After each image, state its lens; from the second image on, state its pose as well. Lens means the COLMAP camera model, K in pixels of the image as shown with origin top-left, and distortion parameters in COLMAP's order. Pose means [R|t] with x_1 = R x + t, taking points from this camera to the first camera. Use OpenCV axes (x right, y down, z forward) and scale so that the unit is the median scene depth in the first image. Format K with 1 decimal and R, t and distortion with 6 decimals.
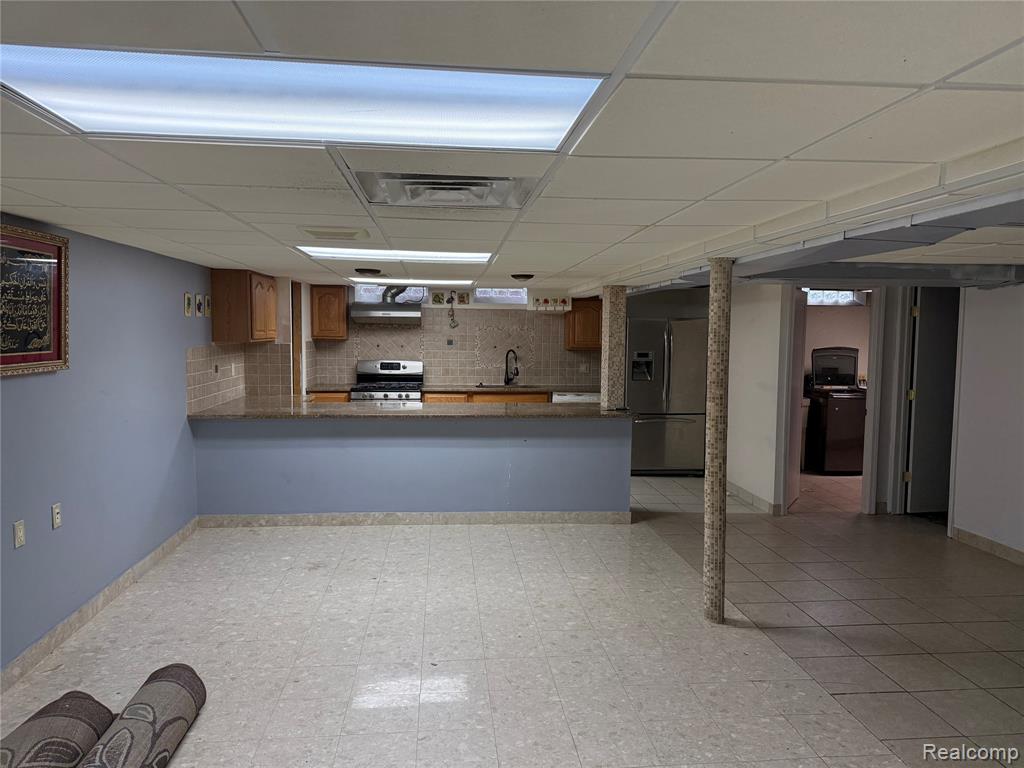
lens RADIAL K [[719.4, 0, 534.8], [0, 719.4, 375.4], [0, 0, 1]] dist [0.031661, -0.012387]
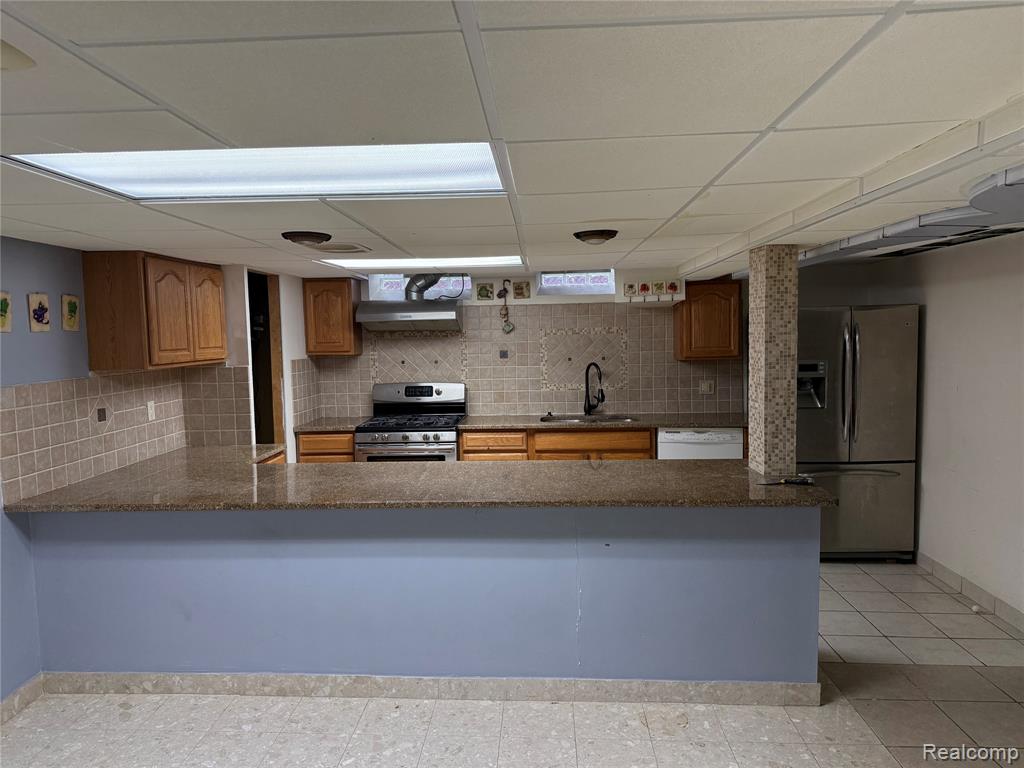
lens RADIAL K [[719.4, 0, 503.1], [0, 719.4, 383.5], [0, 0, 1]] dist [0.031661, -0.012387]
pose [[0.982951, -0.019577, -0.182822, 0.007708], [0.021320, 0.999744, 0.007575, -0.025444], [0.182627, -0.011344, 0.983117, 0.352209]]
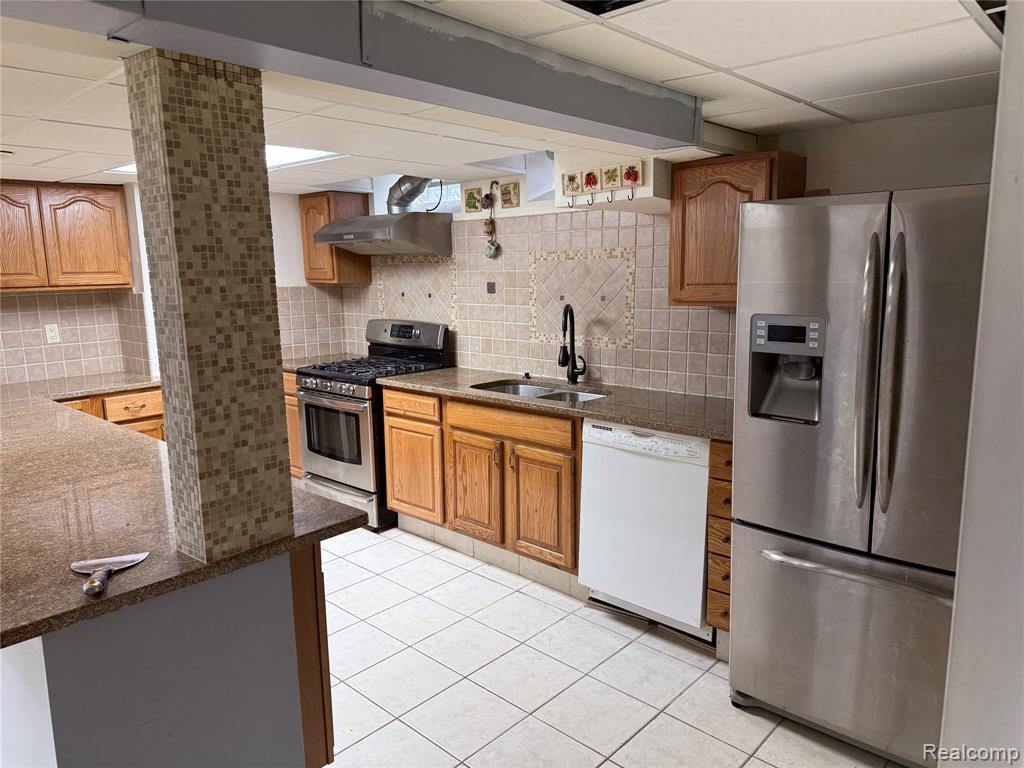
lens RADIAL K [[719.4, 0, 501.1], [0, 719.4, 403.8], [0, 0, 1]] dist [0.031661, -0.012387]
pose [[0.650264, 0.119107, -0.750313, 0.299329], [-0.024871, 0.990442, 0.135672, -0.037370], [0.759301, -0.069561, 0.647011, 0.738585]]
